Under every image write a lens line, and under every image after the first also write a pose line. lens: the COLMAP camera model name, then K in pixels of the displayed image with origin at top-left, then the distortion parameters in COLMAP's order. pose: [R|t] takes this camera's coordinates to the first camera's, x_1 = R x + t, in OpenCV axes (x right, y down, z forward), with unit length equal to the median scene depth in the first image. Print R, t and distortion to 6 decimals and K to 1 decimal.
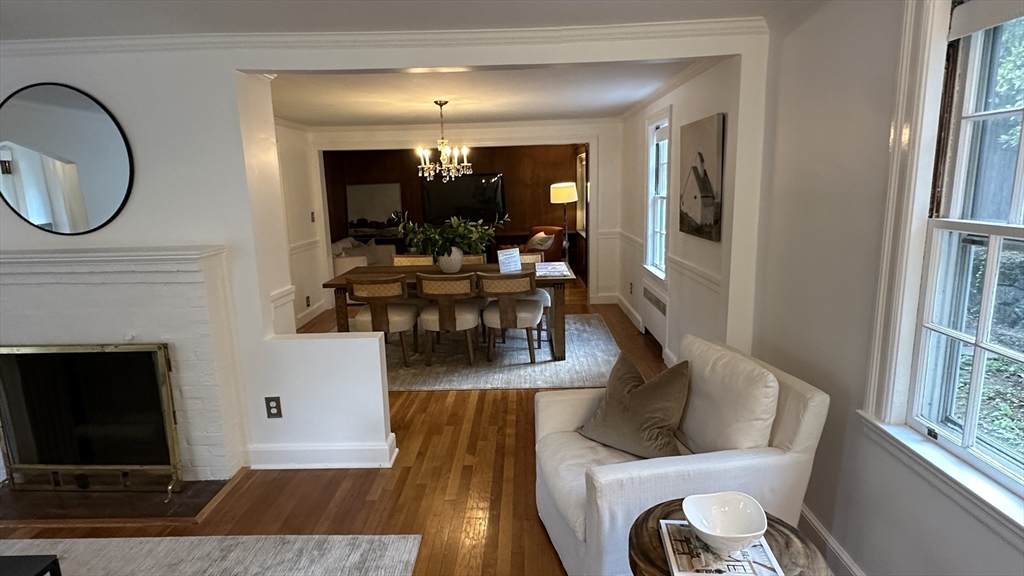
lens RADIAL K [[551.5, 0, 512.3], [0, 551.5, 287.7], [0, 0, 1]] dist [-0.004308, -0.000391]
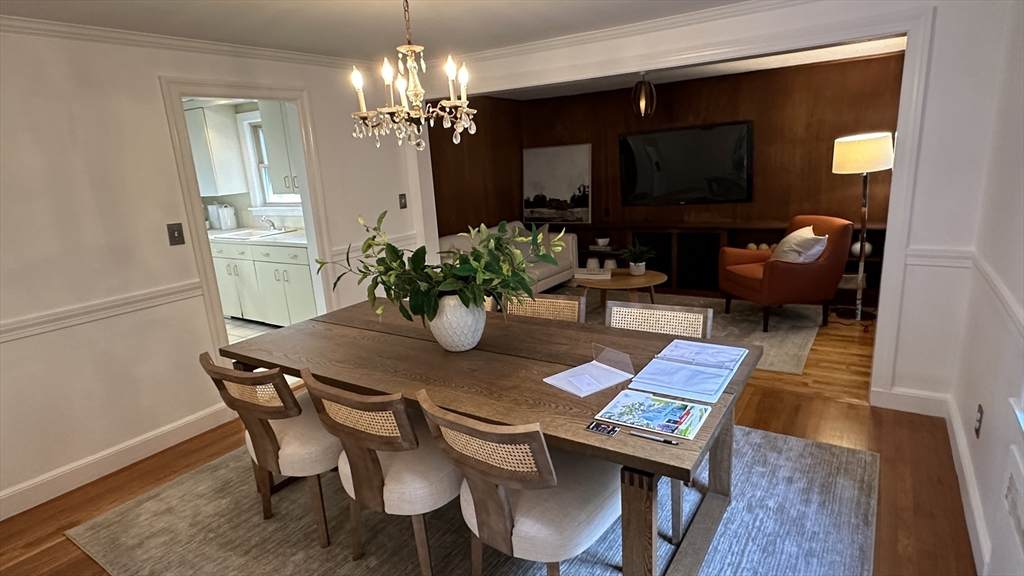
lens RADIAL K [[551.5, 0, 511.9], [0, 551.5, 286.8], [0, 0, 1]] dist [-0.004308, -0.000391]
pose [[0.846542, 0.100896, -0.522672, 0.096382], [-0.062794, 0.993945, 0.090165, -0.073444], [0.528605, -0.043507, 0.847752, 0.384188]]
